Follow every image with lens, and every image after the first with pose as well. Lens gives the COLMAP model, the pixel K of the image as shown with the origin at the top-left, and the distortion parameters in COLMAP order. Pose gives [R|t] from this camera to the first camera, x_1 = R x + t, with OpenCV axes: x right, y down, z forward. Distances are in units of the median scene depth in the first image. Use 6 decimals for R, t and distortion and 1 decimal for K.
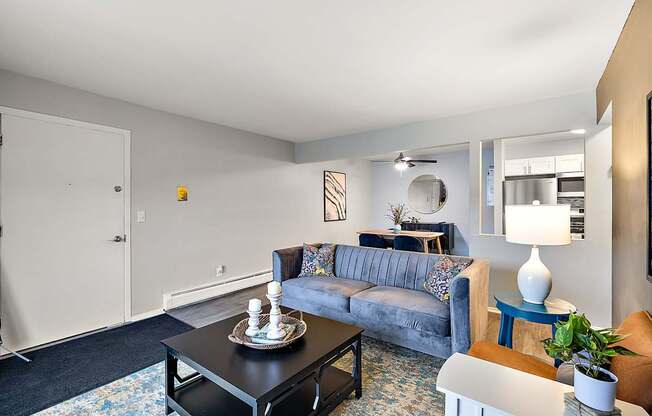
lens RADIAL K [[291.7, 0, 328.9], [0, 291.7, 203.7], [0, 0, 1]] dist [-0.002328, 0.001150]
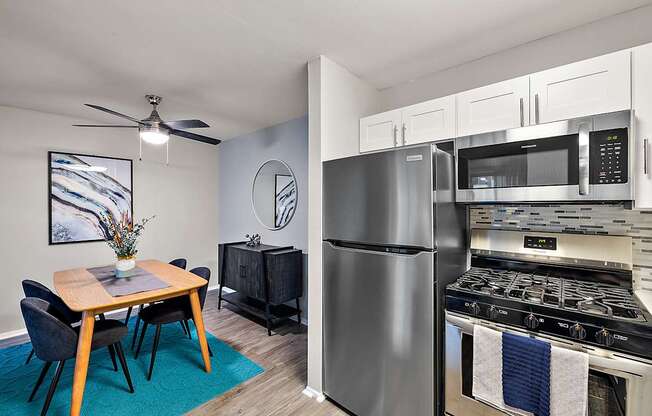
lens RADIAL K [[273.9, 0, 324.7], [0, 273.9, 207.2], [0, 0, 1]] dist [-0.005622, 0.000027]
pose [[0.995967, 0.007904, -0.089366, 0.521523], [-0.007302, 0.999948, 0.007060, -0.015717], [0.089417, -0.006379, 0.995974, 0.520332]]
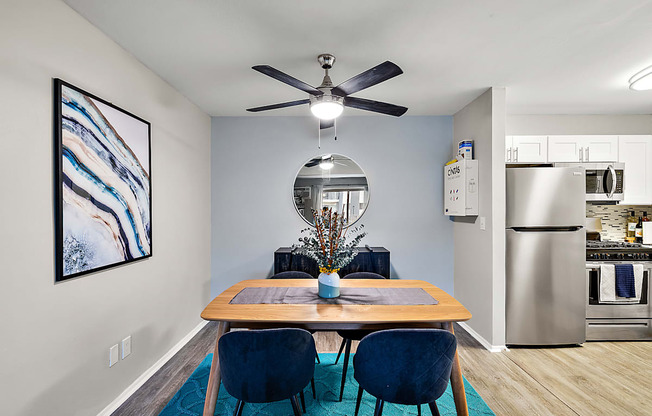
lens RADIAL K [[291.7, 0, 324.4], [0, 291.7, 212.8], [0, 0, 1]] dist [-0.002328, 0.001150]
pose [[0.807281, -0.000452, 0.590168, 0.021545], [-0.007930, 0.999901, 0.011614, -0.002939], [-0.590115, -0.014055, 0.807197, 0.637332]]
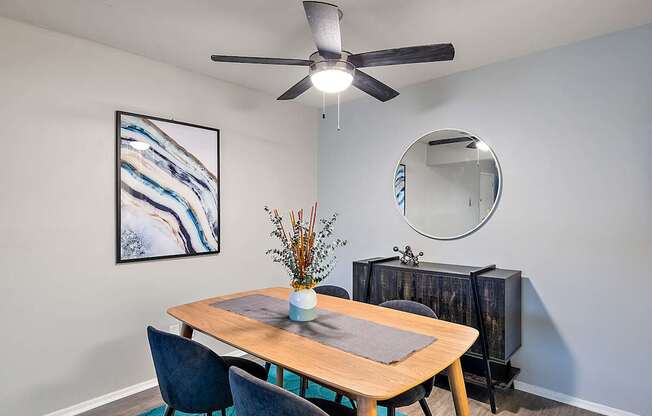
lens RADIAL K [[357.6, 0, 323.7], [0, 357.6, 209.5], [0, 0, 1]] dist [0.008404, 0.000097]
pose [[0.996420, 0.006616, -0.084277, 0.244825], [-0.006408, 0.999976, 0.002735, -0.003048], [0.084293, -0.002185, 0.996439, 0.589201]]
